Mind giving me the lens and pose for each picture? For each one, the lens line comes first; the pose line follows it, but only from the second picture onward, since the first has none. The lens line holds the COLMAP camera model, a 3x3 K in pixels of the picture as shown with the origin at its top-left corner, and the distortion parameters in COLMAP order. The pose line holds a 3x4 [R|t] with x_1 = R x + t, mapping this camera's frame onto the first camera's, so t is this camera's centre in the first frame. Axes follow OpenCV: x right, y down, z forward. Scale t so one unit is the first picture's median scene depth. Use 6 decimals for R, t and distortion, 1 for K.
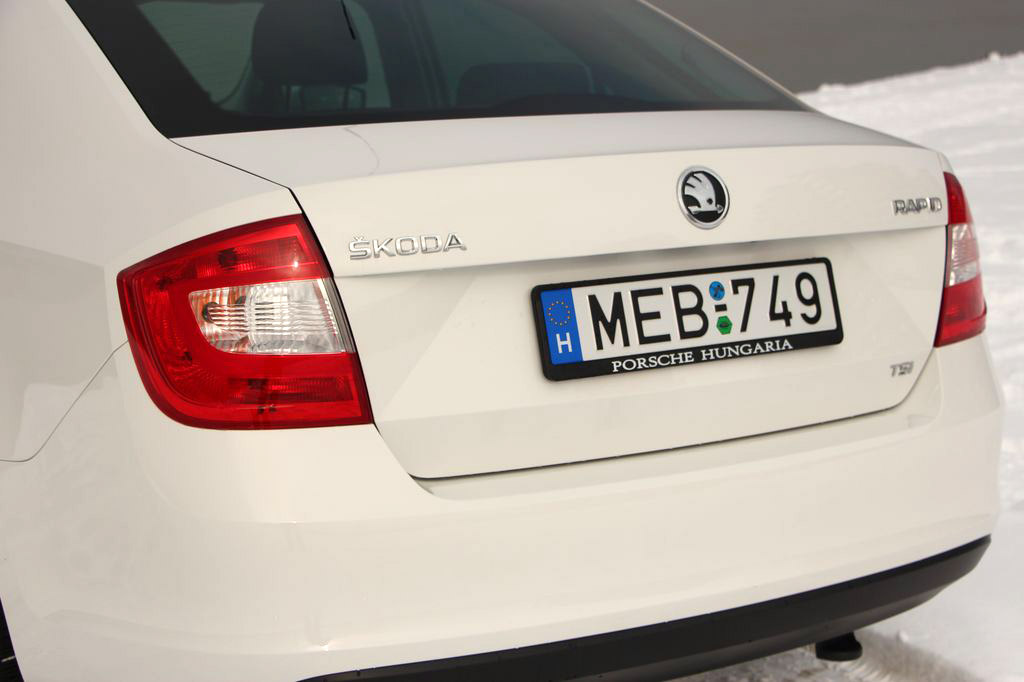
lens RADIAL K [[2154.0, 0, 487.7], [0, 2154.0, 340.4], [0, 0, 1]] dist [0.663884, -0.320090]
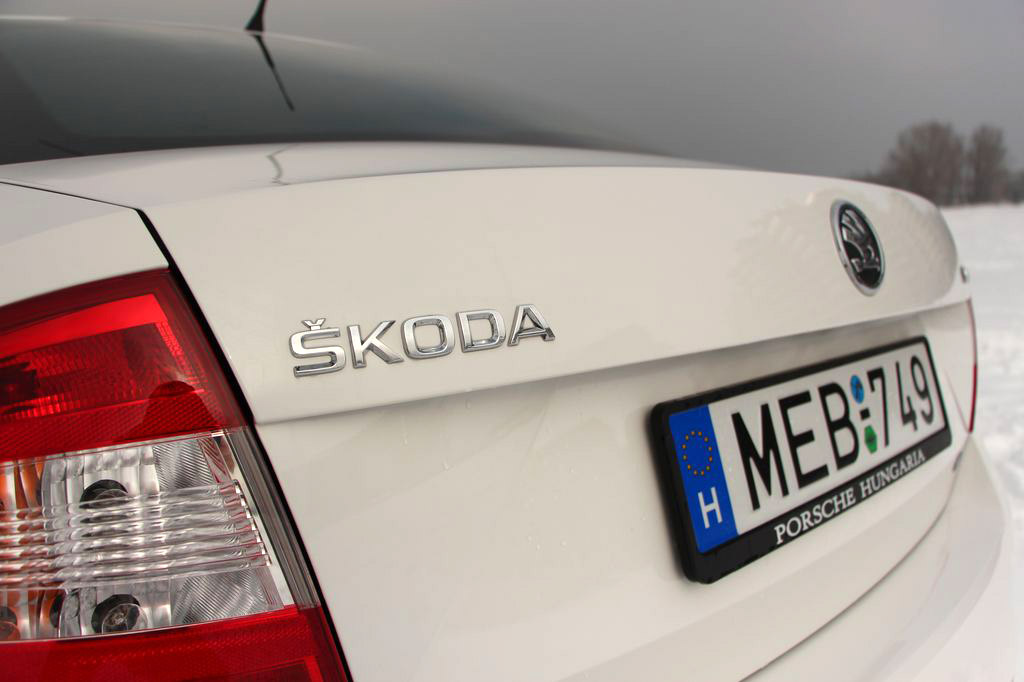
lens RADIAL K [[914.4, 0, 560.6], [0, 914.4, 320.7], [0, 0, 1]] dist [-0.159310, 0.003395]
pose [[0.965683, -0.041792, 0.256339, -0.055284], [0.061557, 0.995676, -0.069566, -0.031362], [-0.252323, 0.082958, 0.964080, 0.782262]]
